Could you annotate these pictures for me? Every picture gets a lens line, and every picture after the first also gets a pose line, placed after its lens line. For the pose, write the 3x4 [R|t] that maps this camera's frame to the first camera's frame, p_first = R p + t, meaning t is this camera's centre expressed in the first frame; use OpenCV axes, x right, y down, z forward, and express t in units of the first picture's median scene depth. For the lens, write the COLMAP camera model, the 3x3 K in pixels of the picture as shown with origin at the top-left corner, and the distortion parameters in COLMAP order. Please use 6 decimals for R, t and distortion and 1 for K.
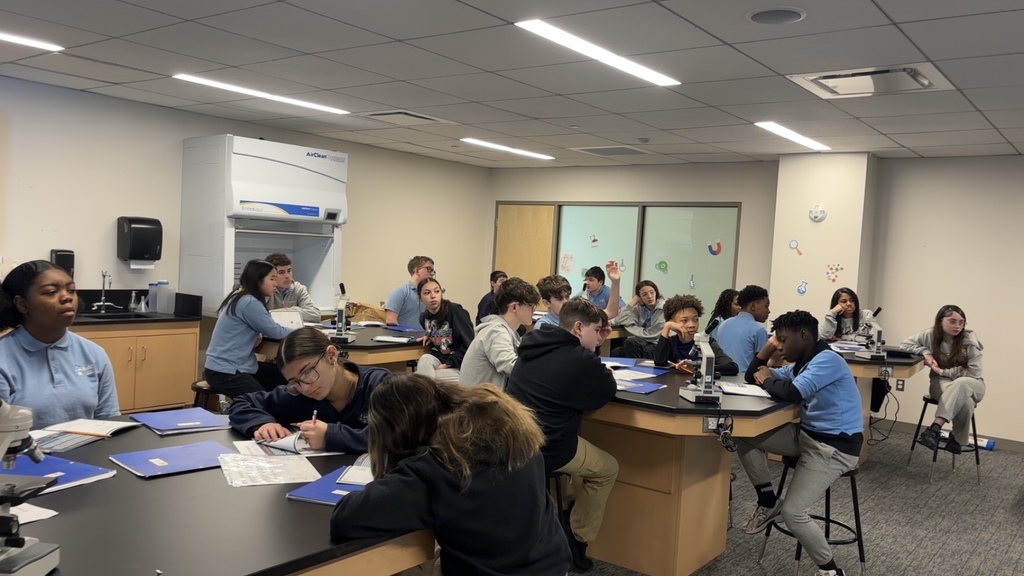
lens RADIAL K [[817.4, 0, 512.4], [0, 817.4, 285.5], [0, 0, 1]] dist [0.000026, 0.000295]
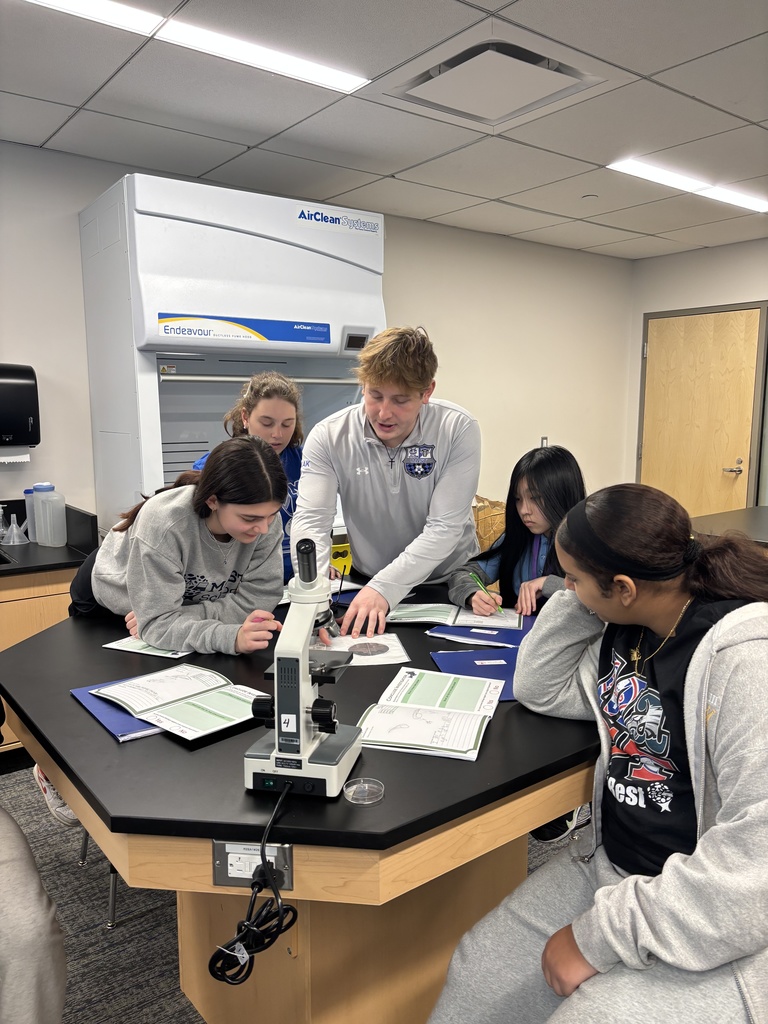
lens RADIAL K [[771.9, 0, 386.6], [0, 771.9, 511.2], [0, 0, 1]] dist [-0.004995, -0.021969]
pose [[0.968147, -0.016439, -0.249841, -0.089437], [0.039049, 0.995546, 0.085815, -0.021522], [0.247317, -0.092838, 0.964477, 0.560739]]
